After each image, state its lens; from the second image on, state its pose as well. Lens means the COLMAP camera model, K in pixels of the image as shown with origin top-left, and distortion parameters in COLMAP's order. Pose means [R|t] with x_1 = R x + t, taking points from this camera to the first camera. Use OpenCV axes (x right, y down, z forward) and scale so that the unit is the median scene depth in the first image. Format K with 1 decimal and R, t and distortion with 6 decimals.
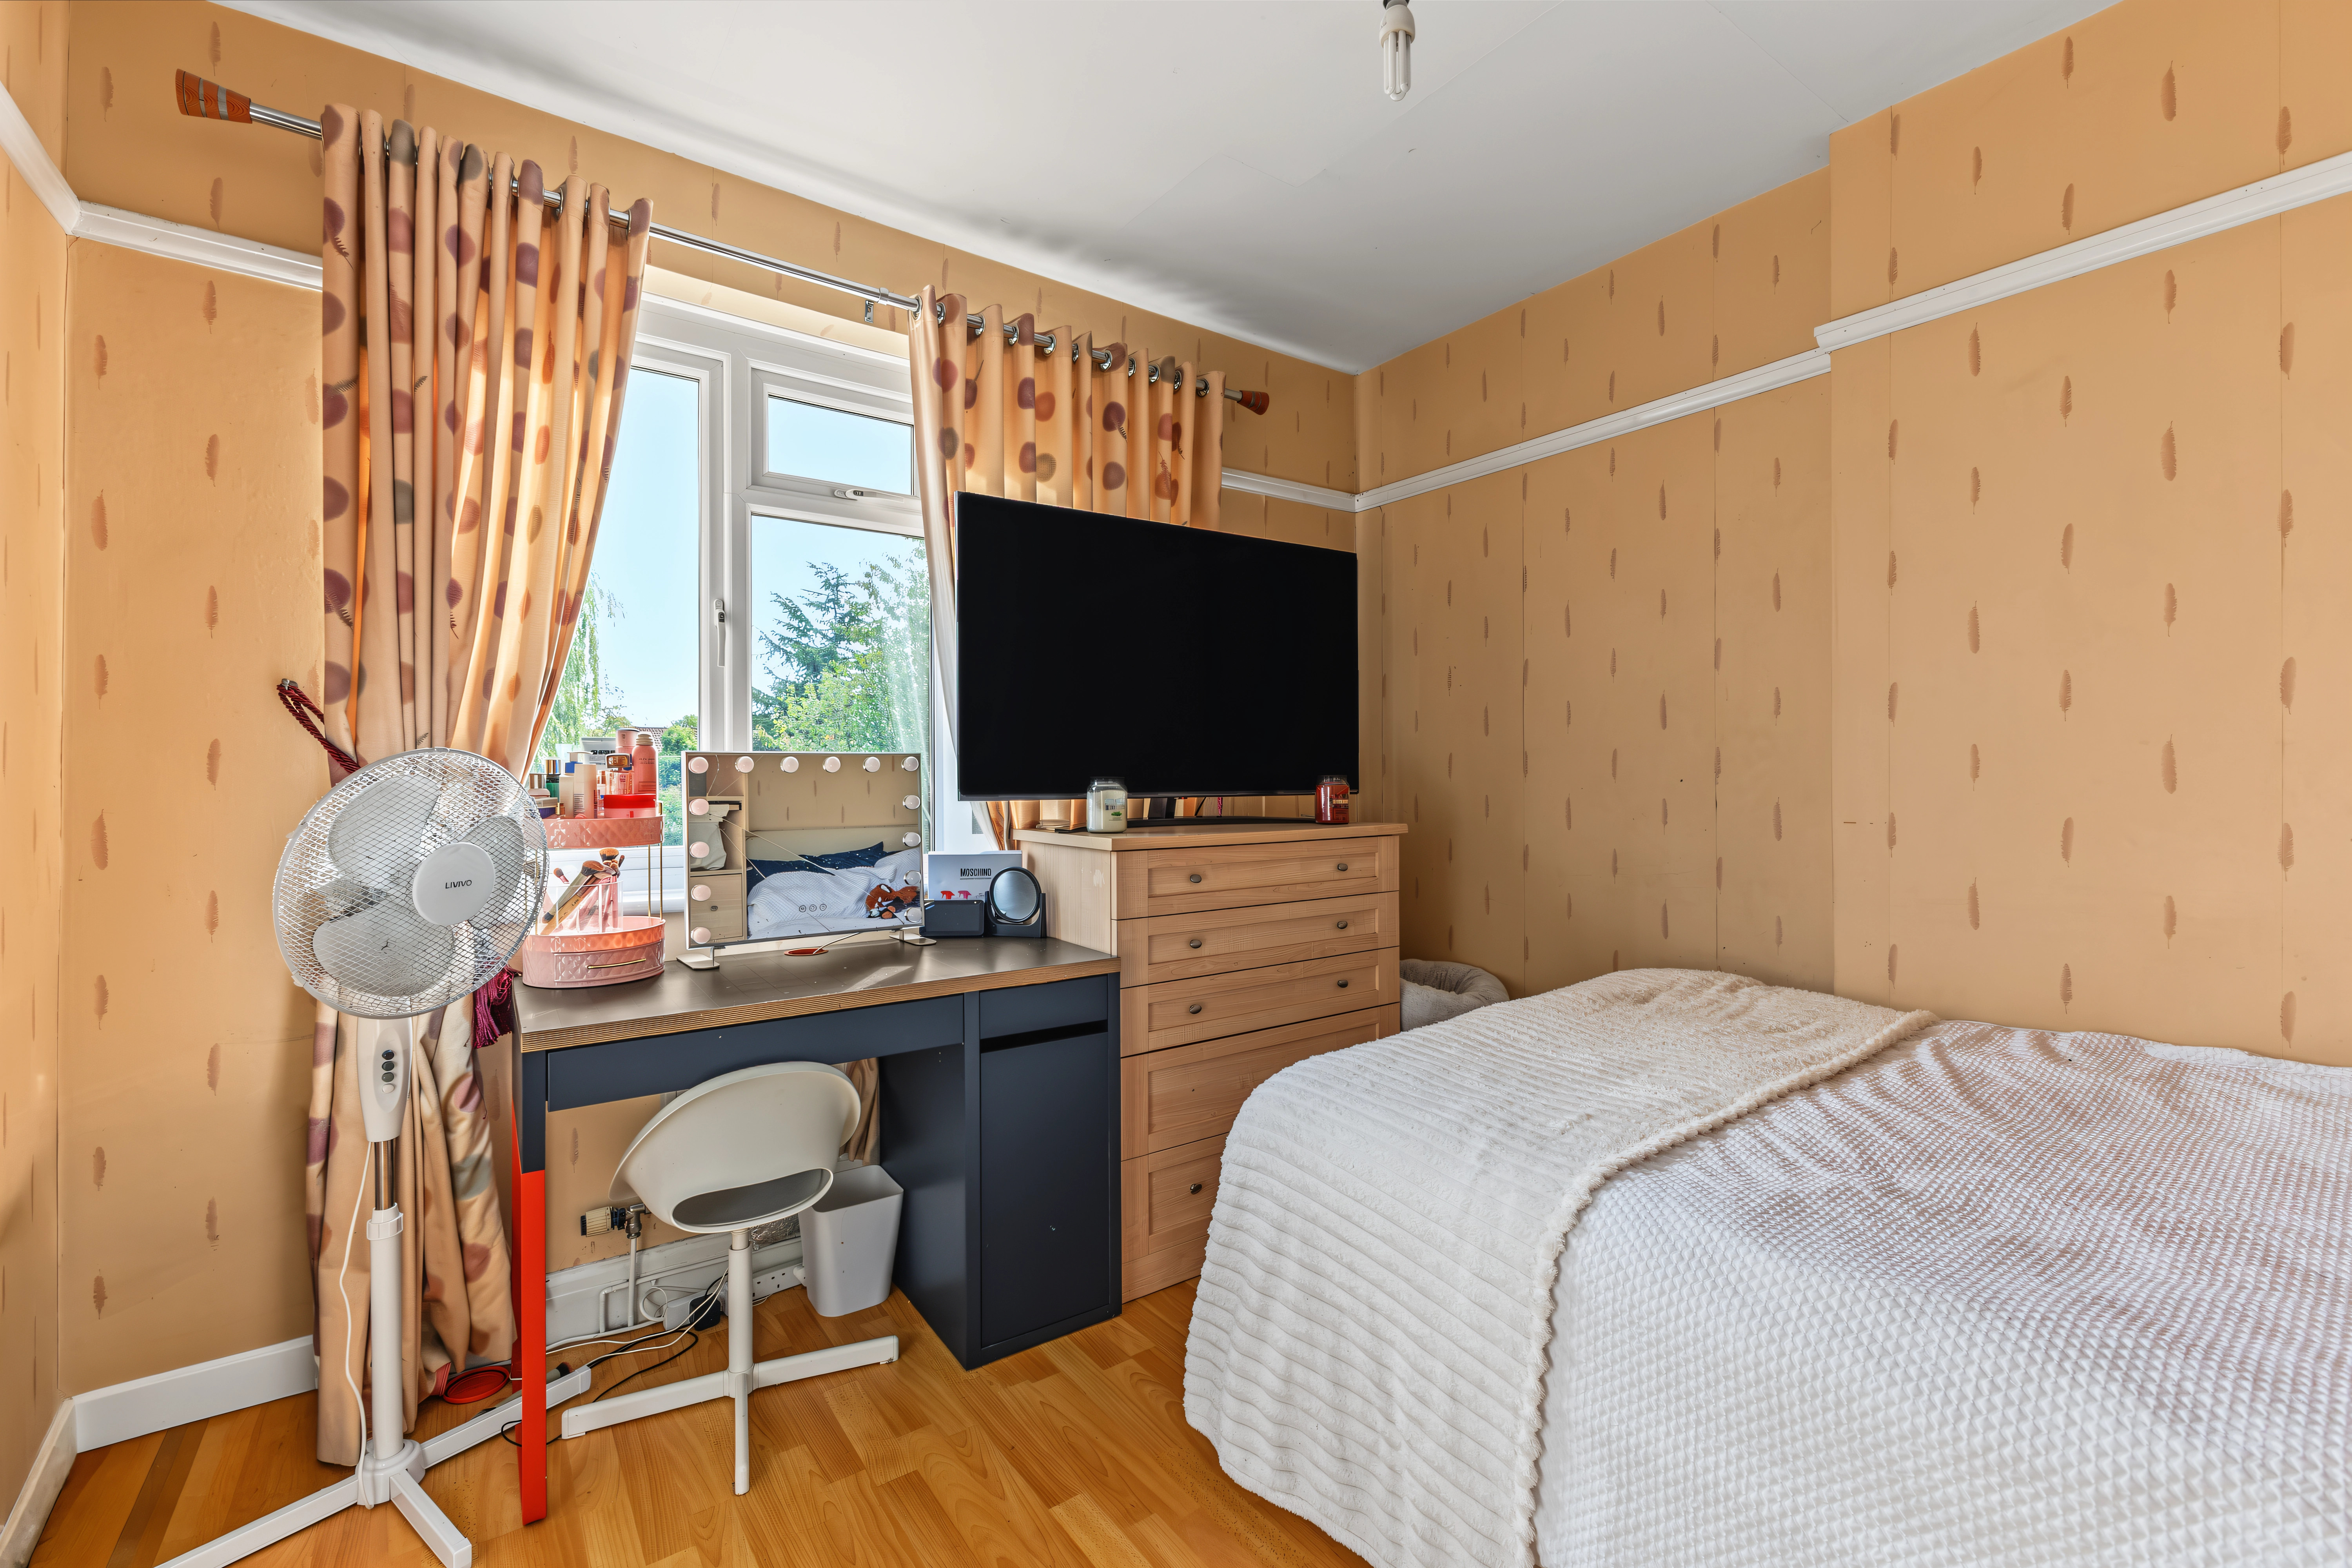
lens RADIAL K [[960.9, 0, 1169.1], [0, 960.9, 773.4], [0, 0, 1]] dist [0.003536, 0.000181]
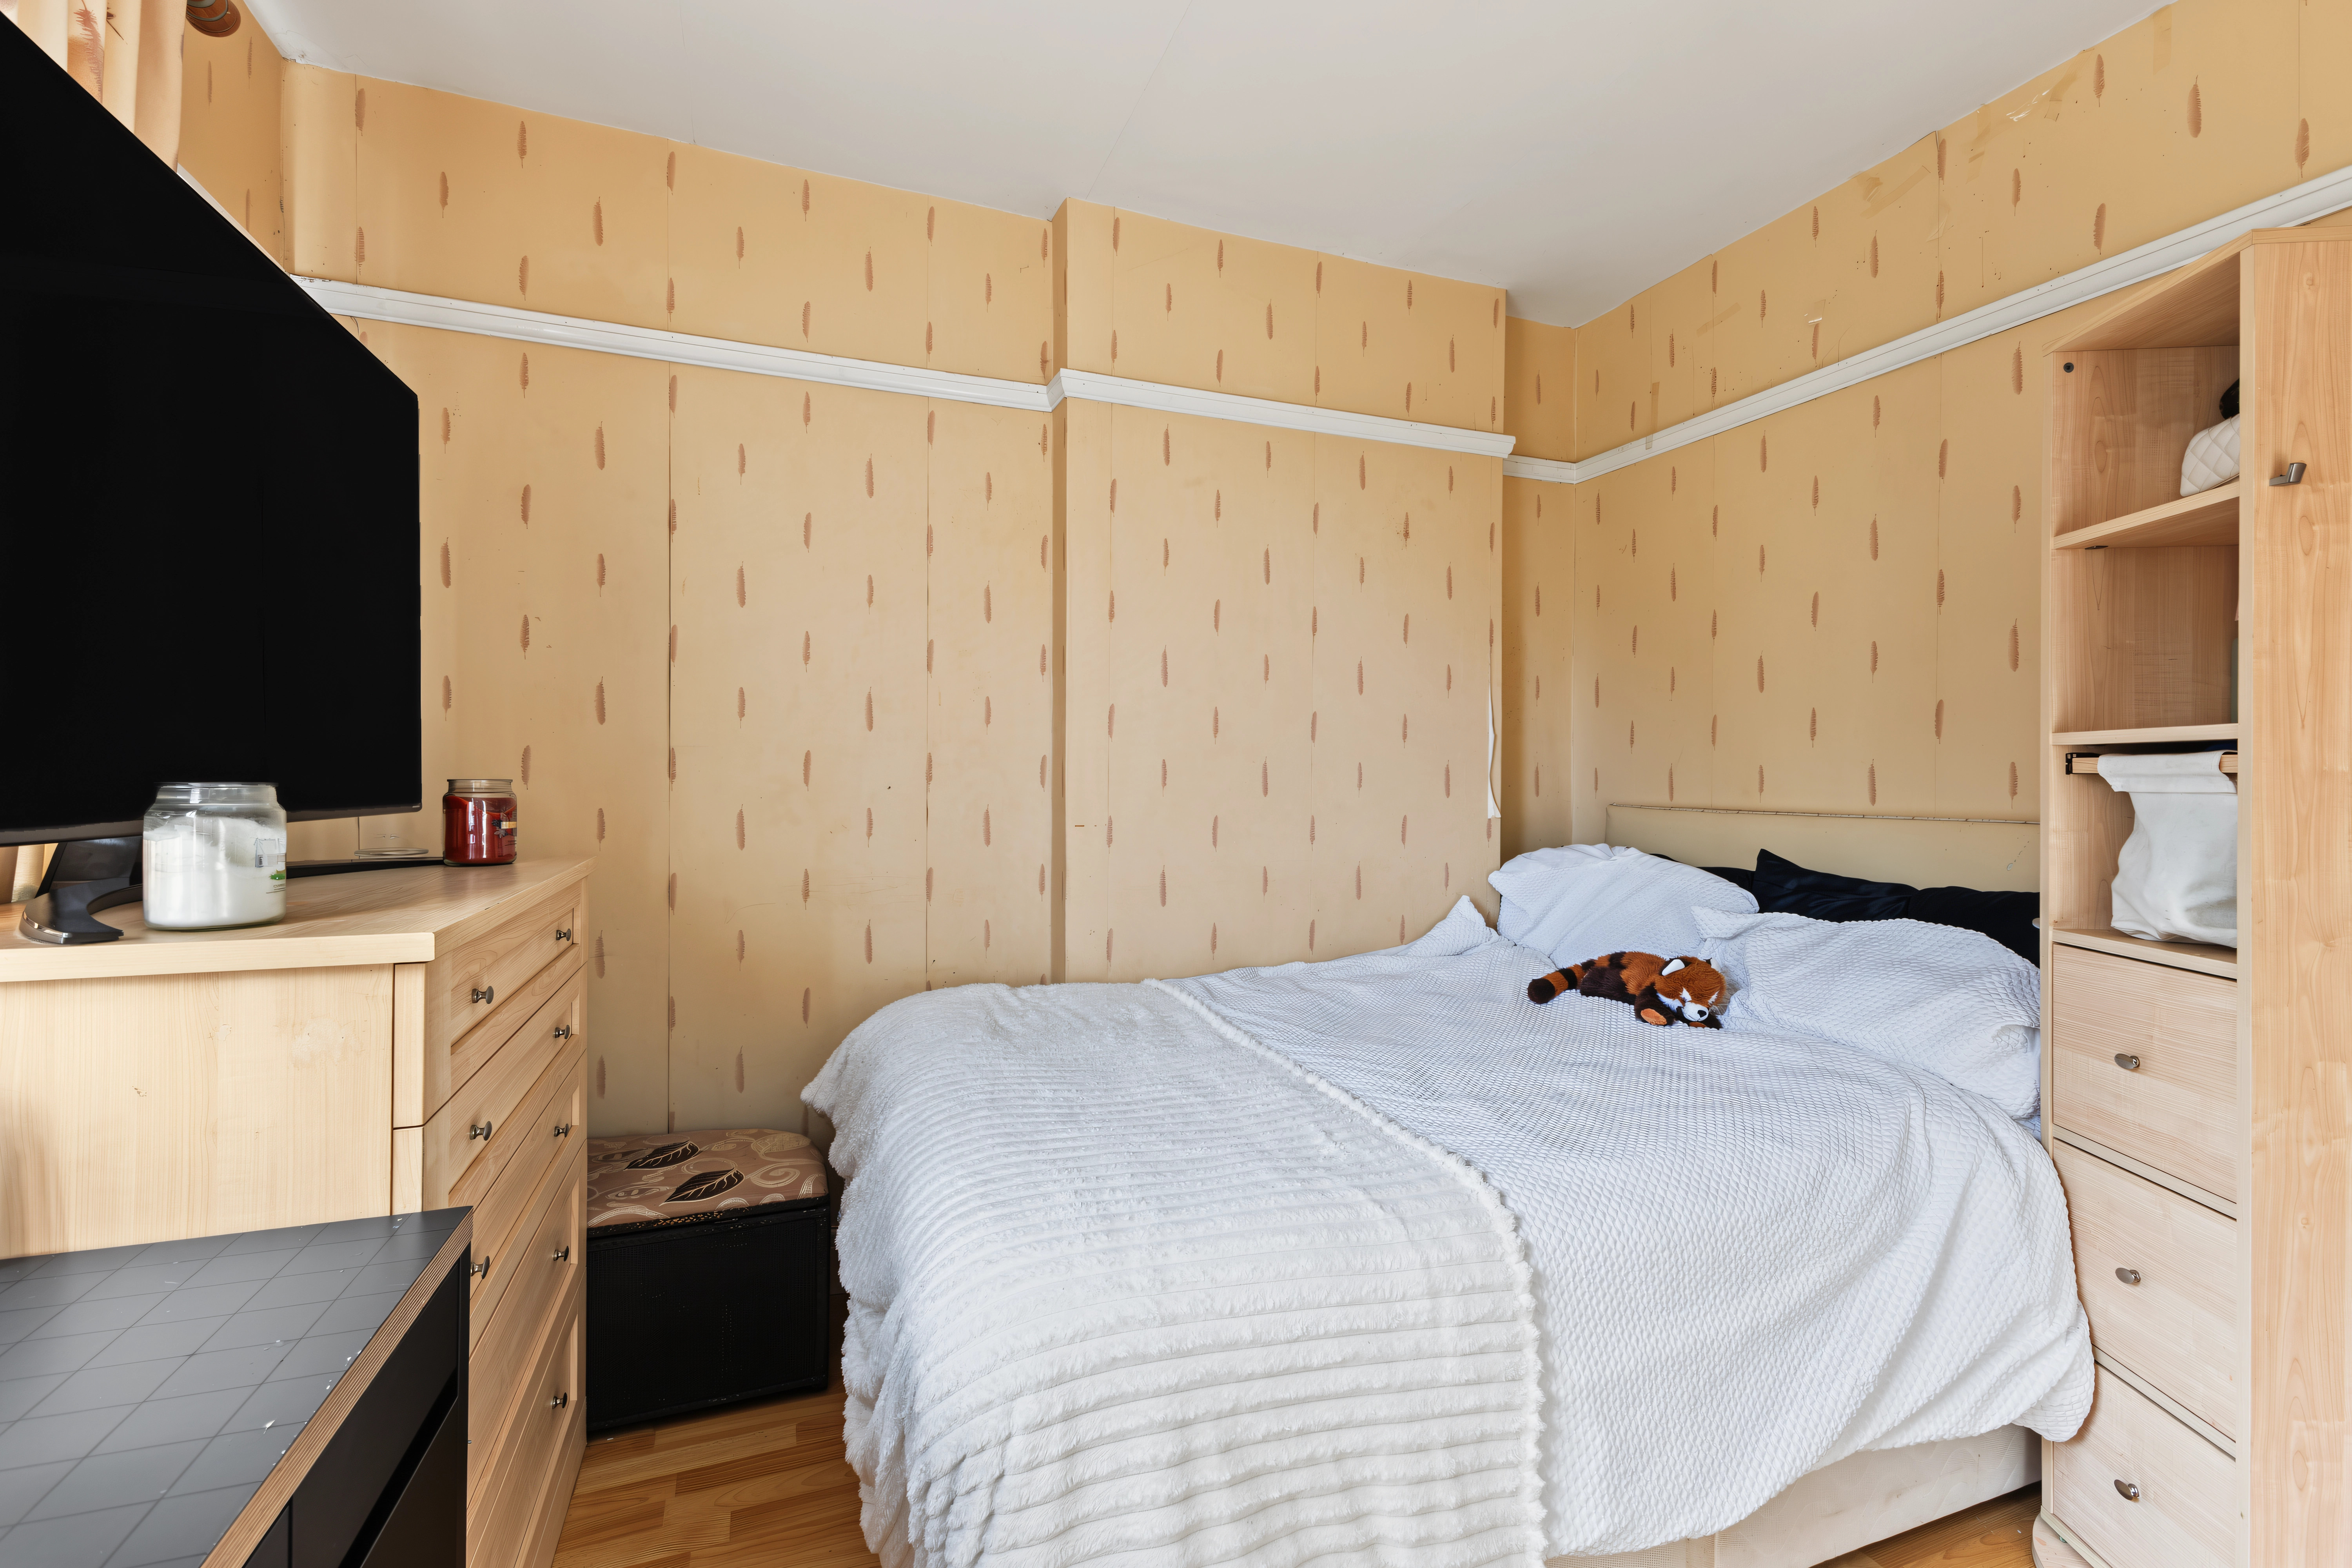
lens RADIAL K [[1016.0, 0, 1173.5], [0, 1016.0, 789.6], [0, 0, 1]] dist [0.001777, -0.000039]
pose [[0.274863, 0.000084, 0.961483, -0.550764], [-0.007269, 0.999972, 0.001990, 0.008399], [-0.961456, -0.007536, 0.274856, 0.802785]]
